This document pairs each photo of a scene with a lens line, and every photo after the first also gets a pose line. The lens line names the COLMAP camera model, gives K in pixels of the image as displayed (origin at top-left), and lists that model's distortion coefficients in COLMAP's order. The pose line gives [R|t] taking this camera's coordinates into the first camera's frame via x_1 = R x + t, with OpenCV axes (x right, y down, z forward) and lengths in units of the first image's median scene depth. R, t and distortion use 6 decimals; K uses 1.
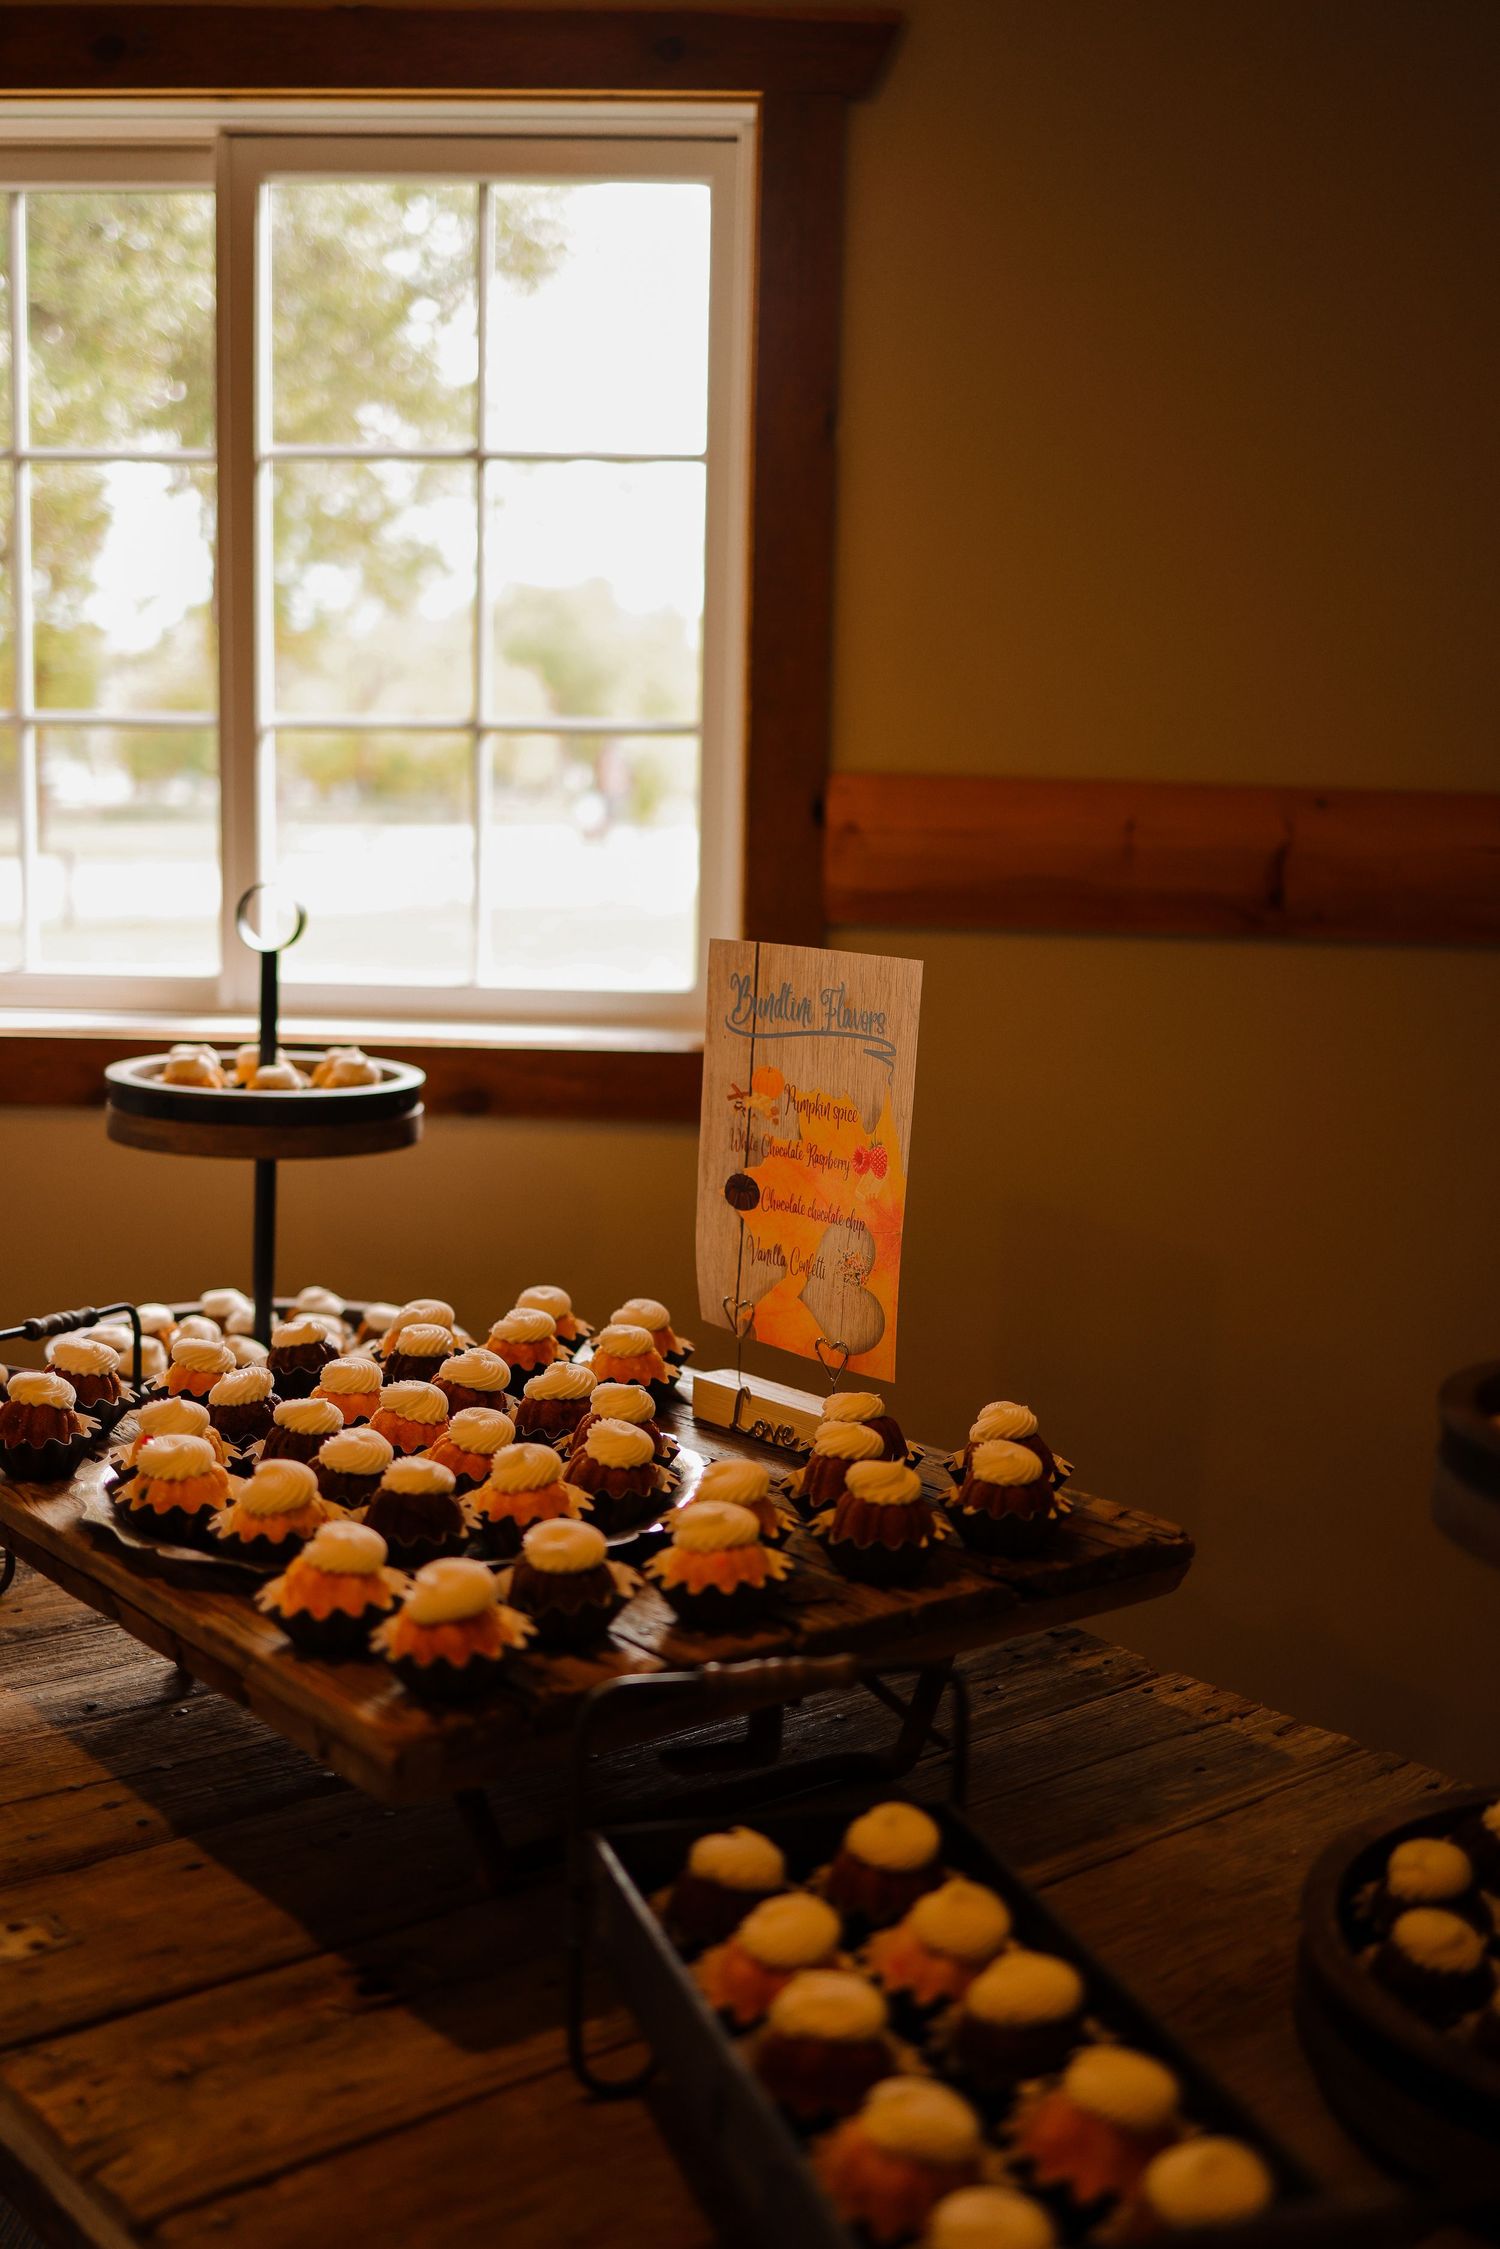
lens RADIAL K [[2271.5, 0, 750.0], [0, 2271.5, 1124.5], [0, 0, 1]] dist [-0.075514, 0.024773]
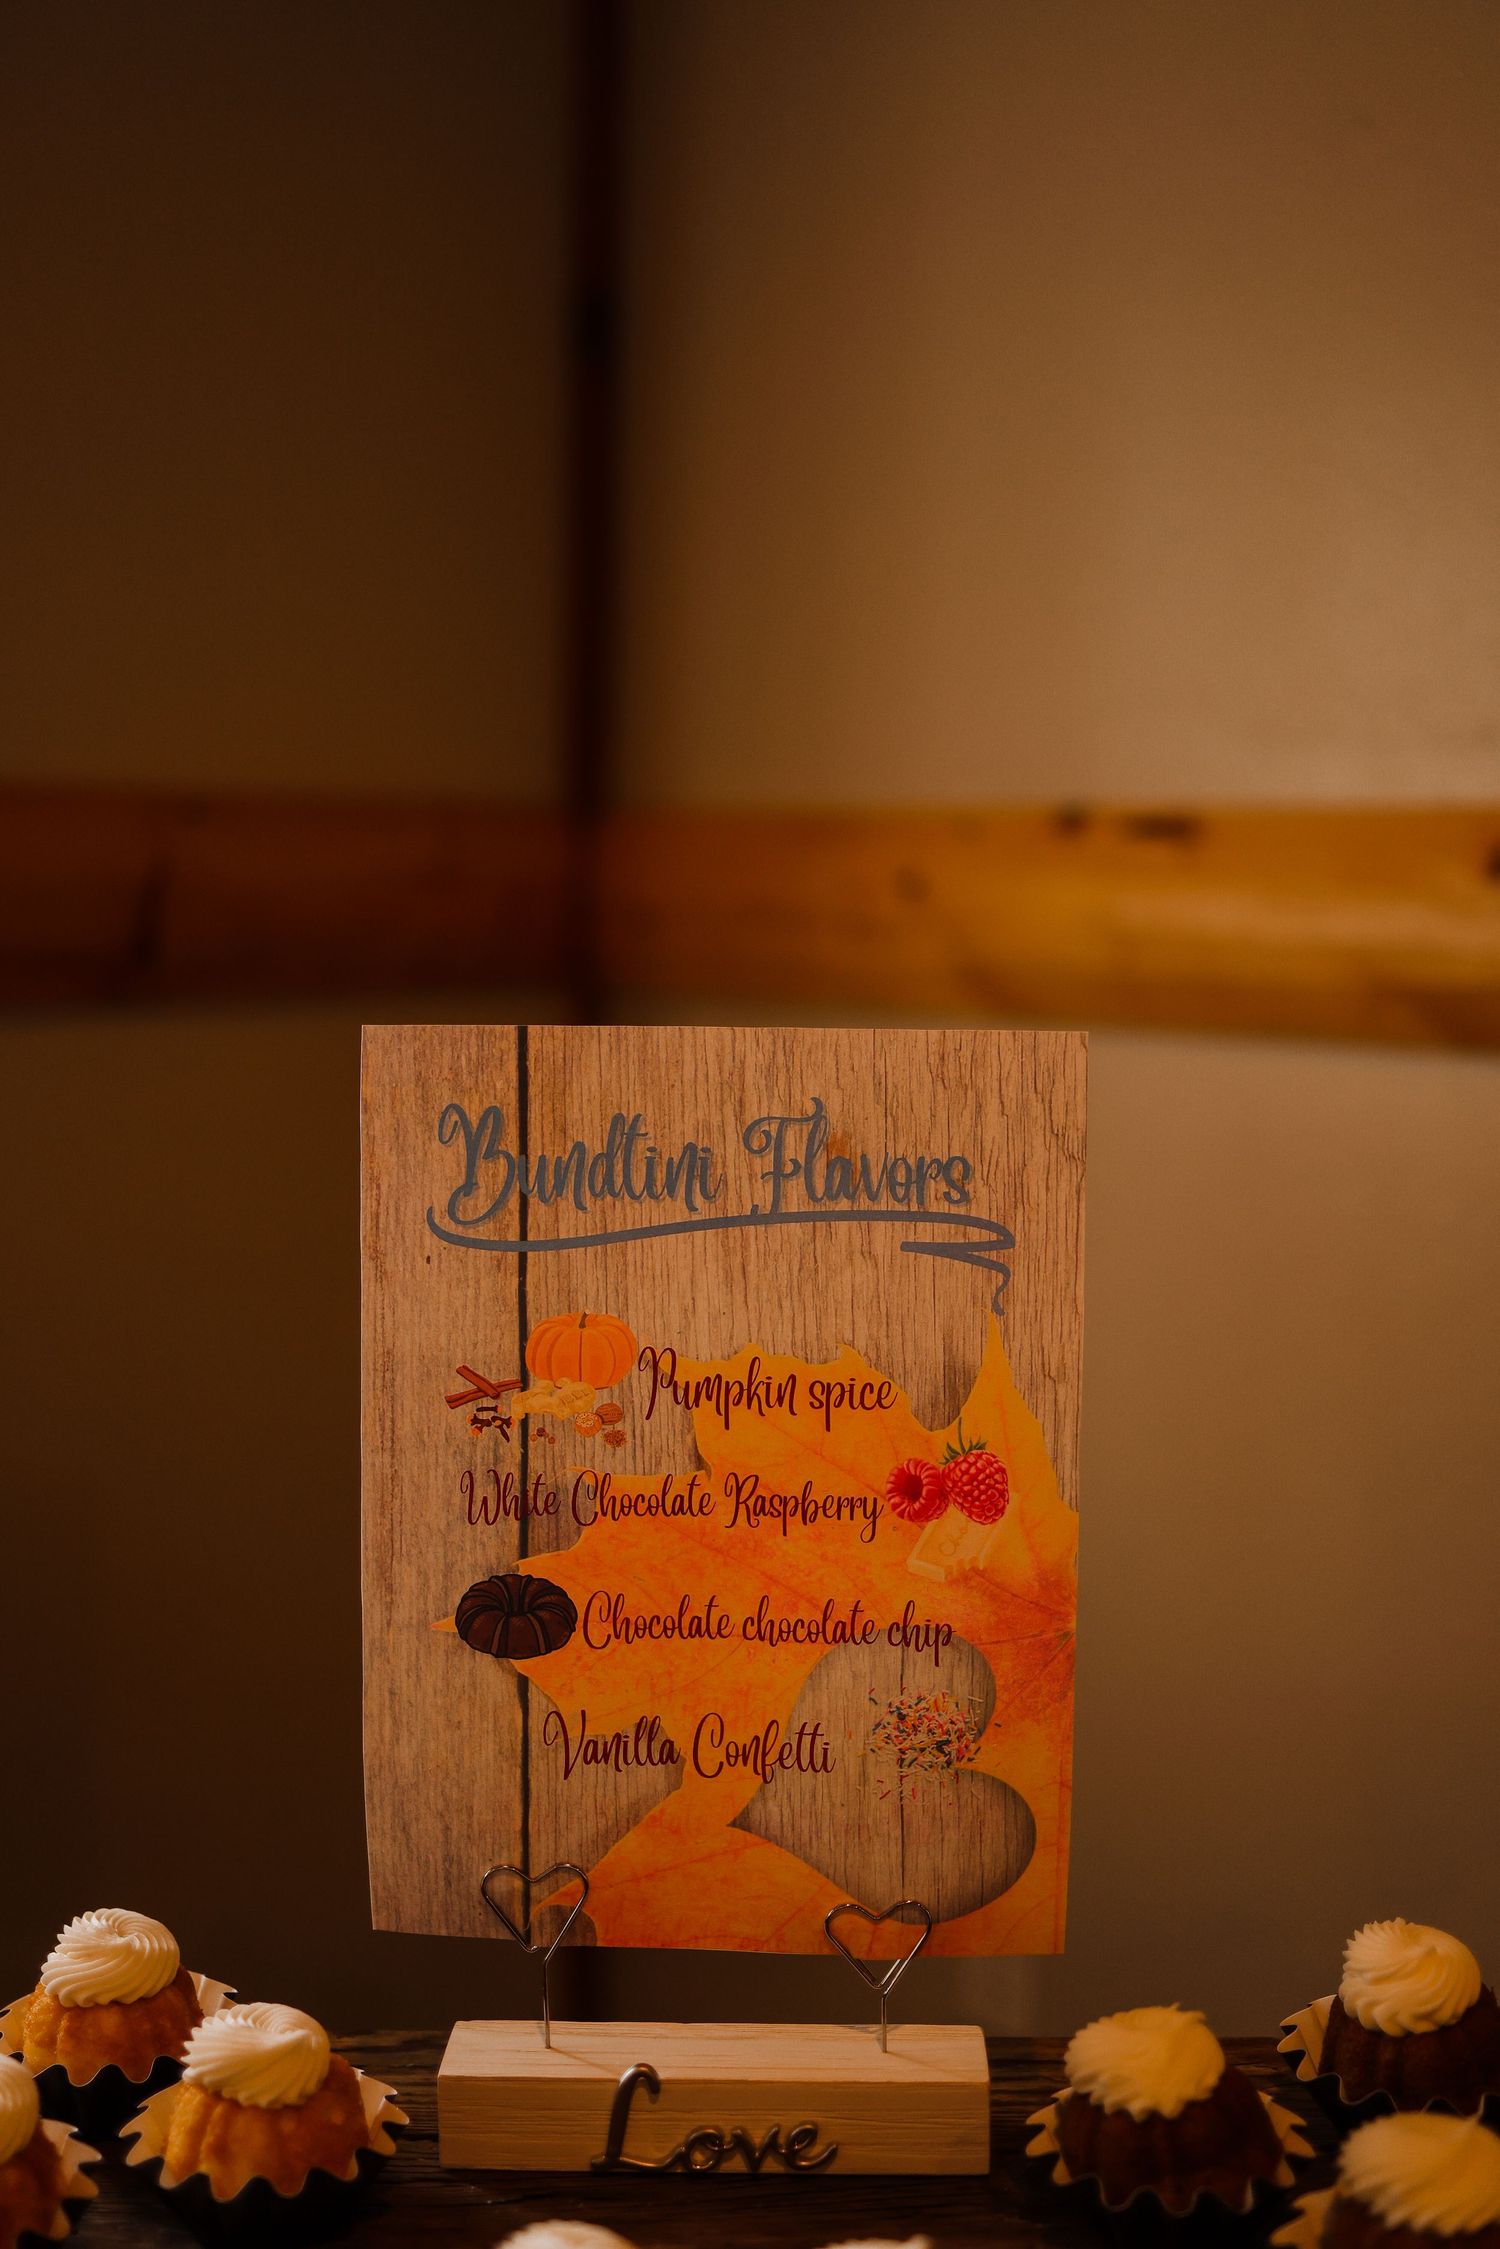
lens RADIAL K [[2271.5, 0, 750.0], [0, 2271.5, 1124.5], [0, 0, 1]] dist [-0.075514, 0.024773]
pose [[0.664865, -0.094275, 0.740990, -0.283349], [0.121357, 0.992457, 0.017379, -0.064449], [-0.737039, 0.078369, 0.671291, 0.689599]]
